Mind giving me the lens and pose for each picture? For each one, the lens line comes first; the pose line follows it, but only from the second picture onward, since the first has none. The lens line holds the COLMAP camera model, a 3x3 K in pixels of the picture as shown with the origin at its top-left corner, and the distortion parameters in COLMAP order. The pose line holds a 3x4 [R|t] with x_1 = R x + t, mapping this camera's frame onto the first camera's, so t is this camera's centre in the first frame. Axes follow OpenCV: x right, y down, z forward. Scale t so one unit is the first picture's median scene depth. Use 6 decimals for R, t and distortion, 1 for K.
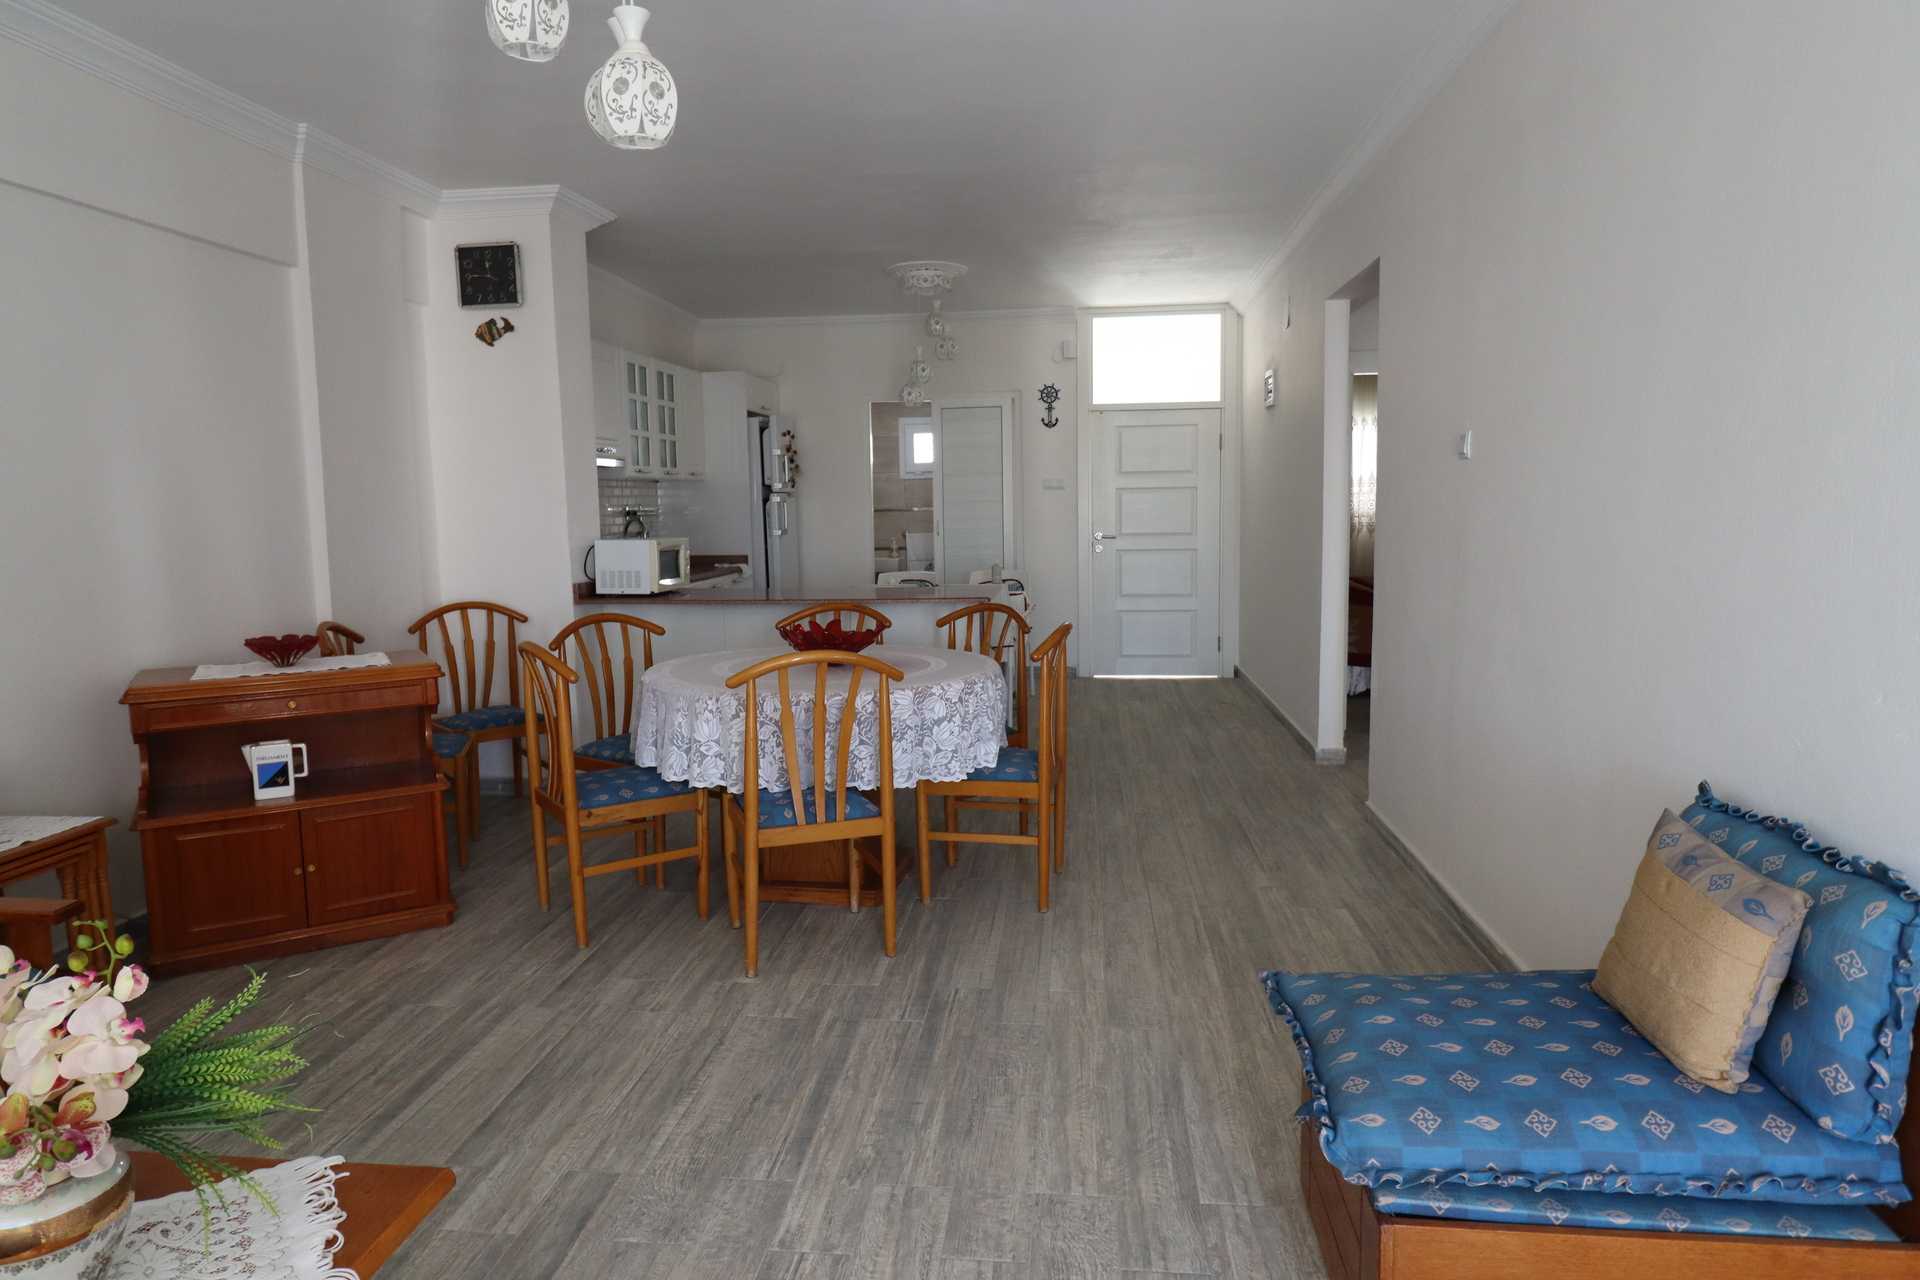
lens RADIAL K [[1148.6, 0, 953.4], [0, 1148.6, 623.9], [0, 0, 1]] dist [0.005515, -0.012684]
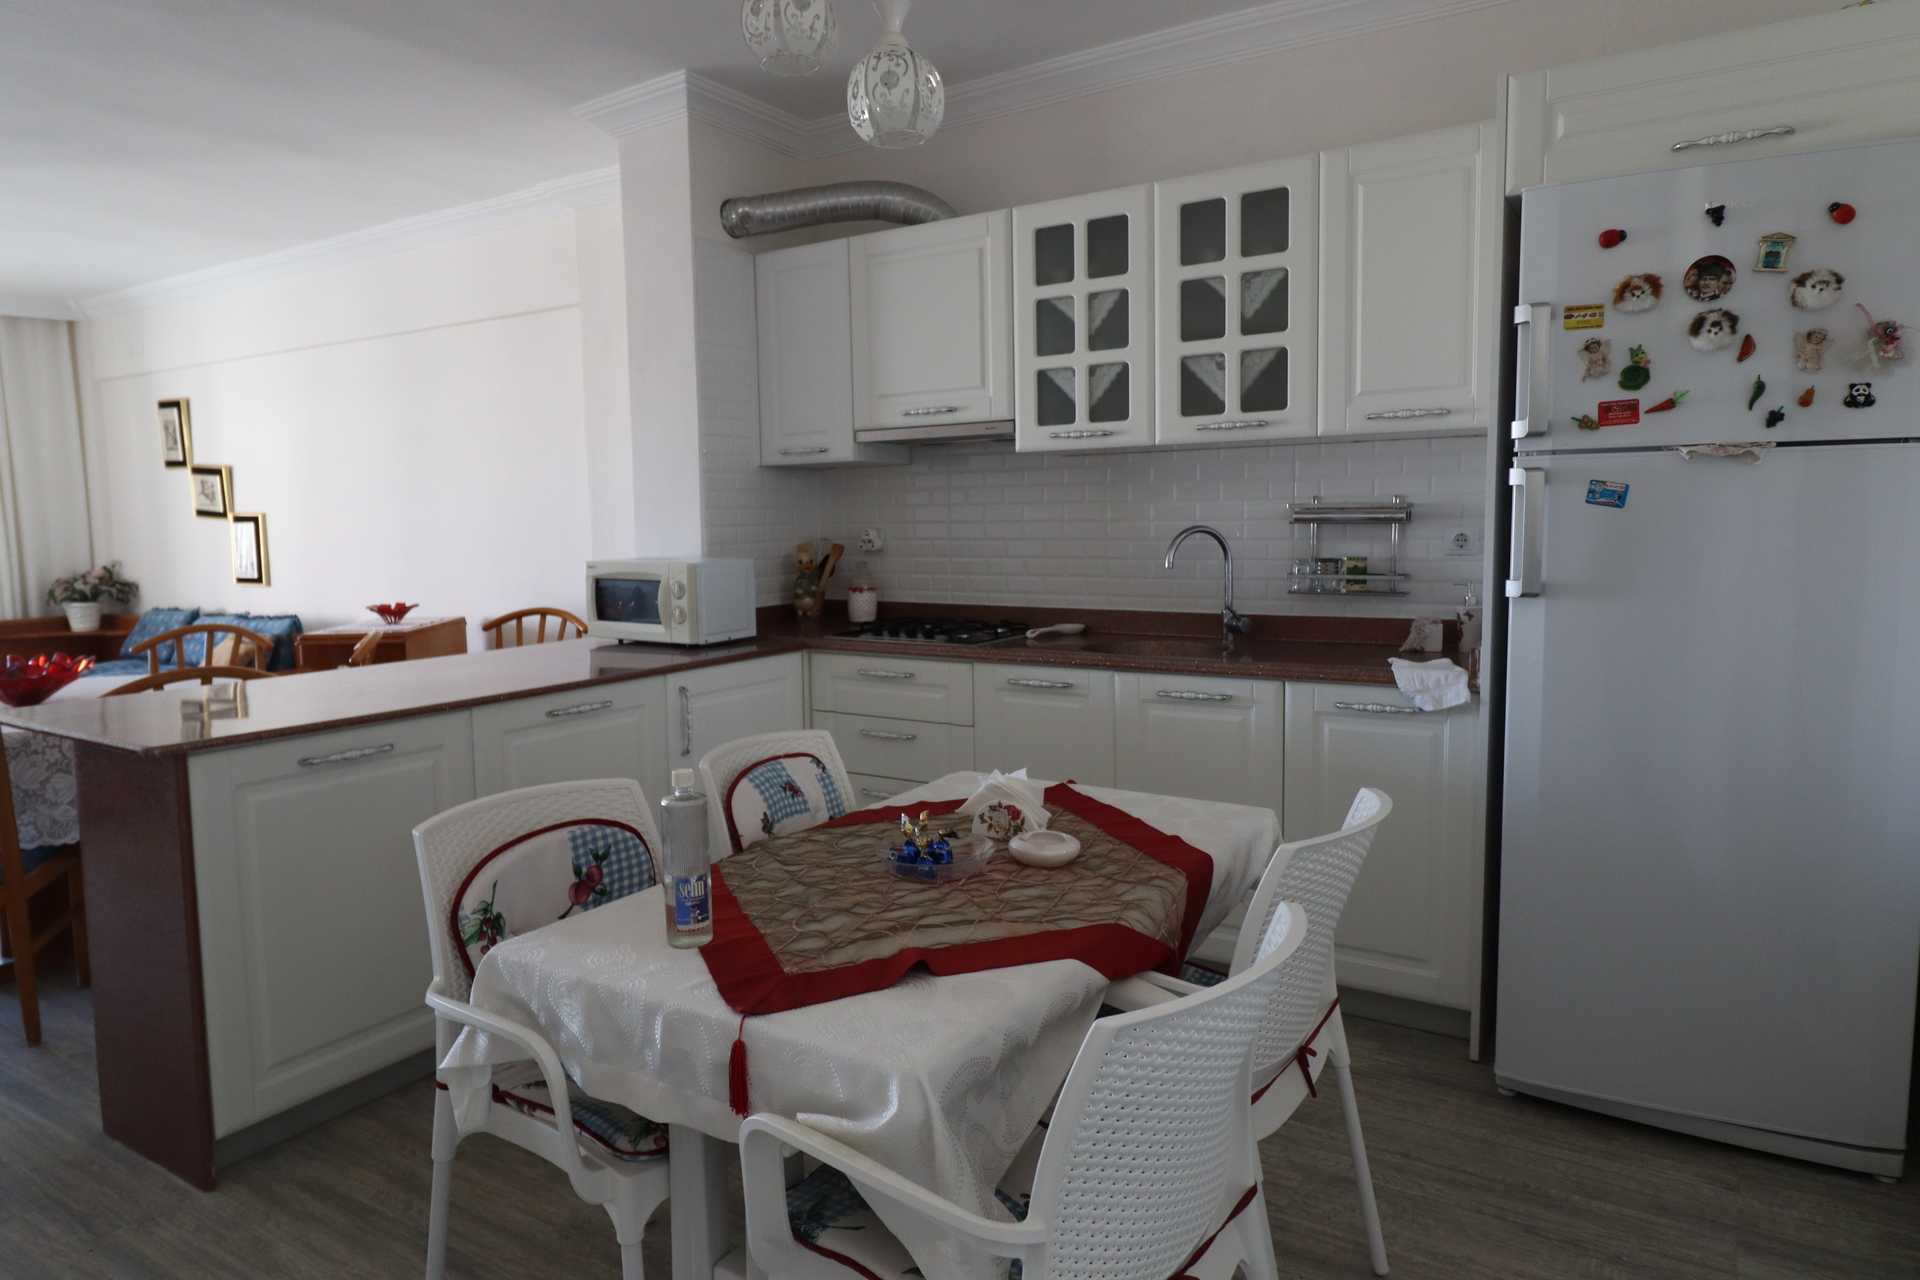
lens RADIAL K [[1148.6, 0, 952.7], [0, 1148.6, 633.6], [0, 0, 1]] dist [0.005515, -0.012684]
pose [[-0.432132, 0.113541, -0.894634, 0.433861], [-0.074235, 0.984197, 0.160766, -0.251148], [0.898750, 0.135885, -0.416875, 2.374073]]
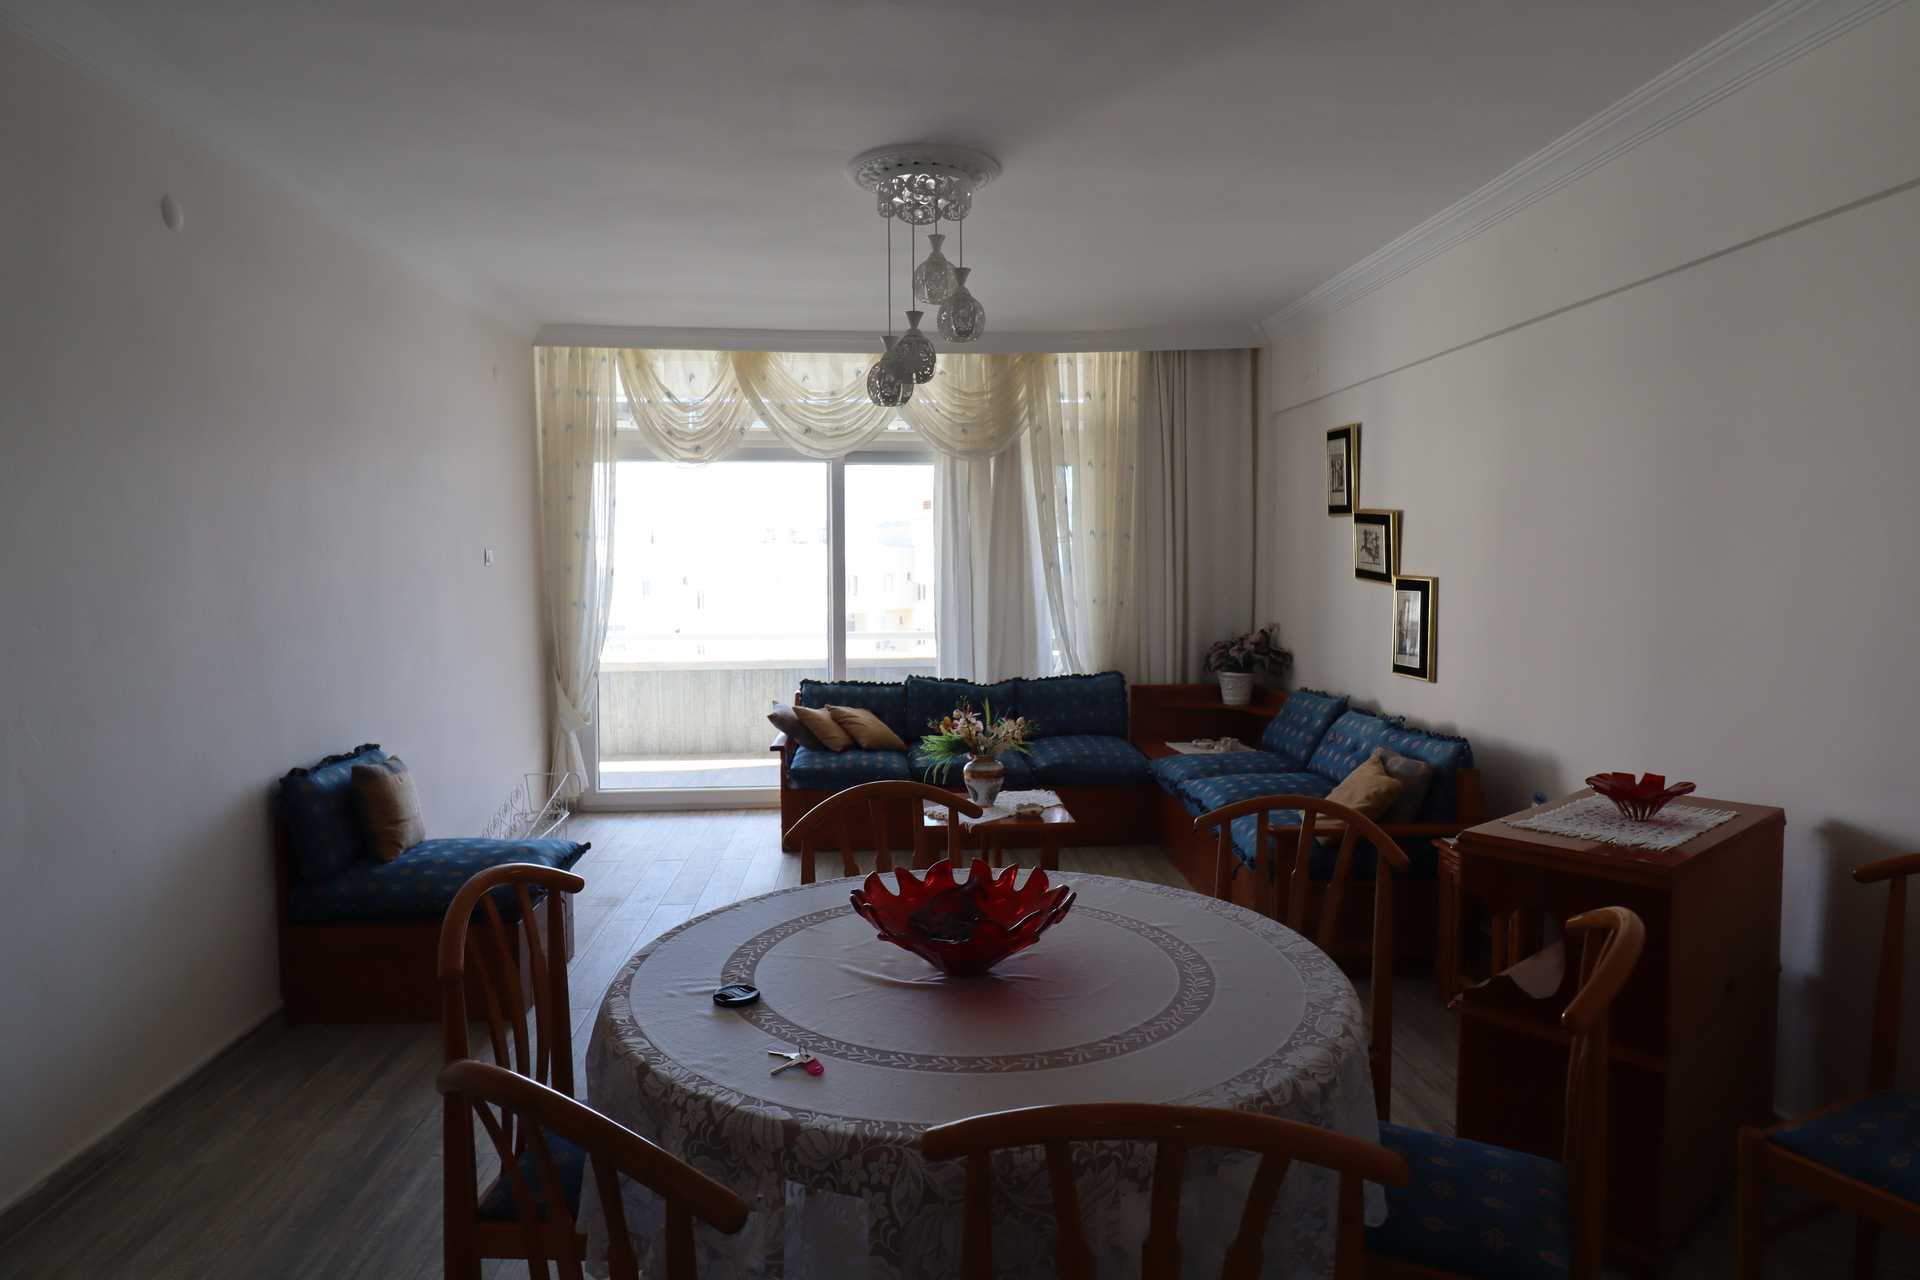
lens RADIAL K [[1148.6, 0, 953.9], [0, 1148.6, 624.8], [0, 0, 1]] dist [0.005515, -0.012684]
pose [[-0.985032, 0.031622, -0.169443, -0.031646], [0.003717, 0.986697, 0.162531, -0.220529], [0.172329, 0.159468, -0.972046, 1.719236]]
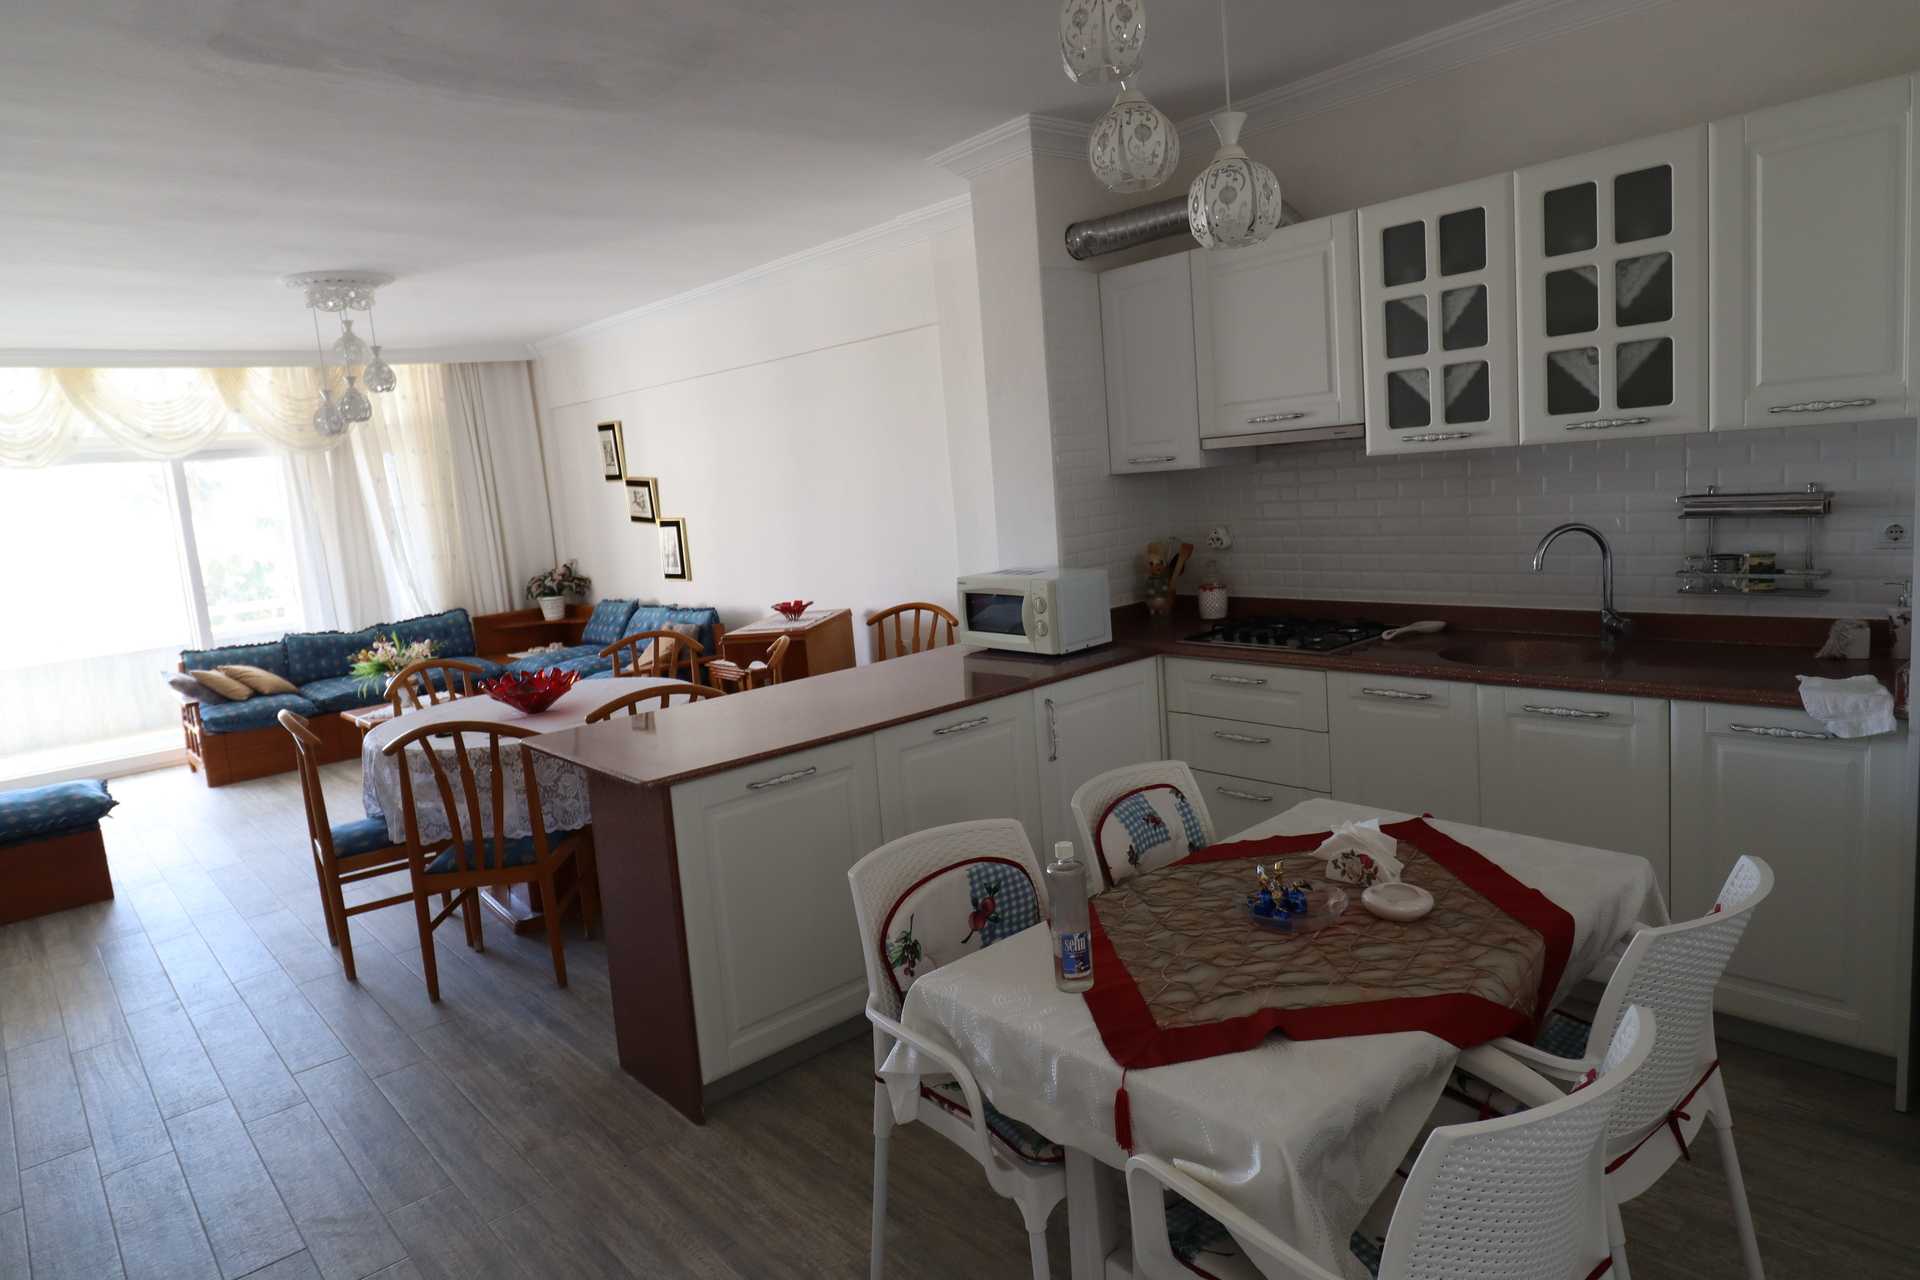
lens RADIAL K [[1148.6, 0, 957.8], [0, 1148.6, 630.3], [0, 0, 1]] dist [0.005515, -0.012684]
pose [[-0.669109, 0.176098, -0.721999, 0.481843], [0.014613, 0.974450, 0.224130, -0.335729], [0.743021, 0.139417, -0.654586, 2.395591]]
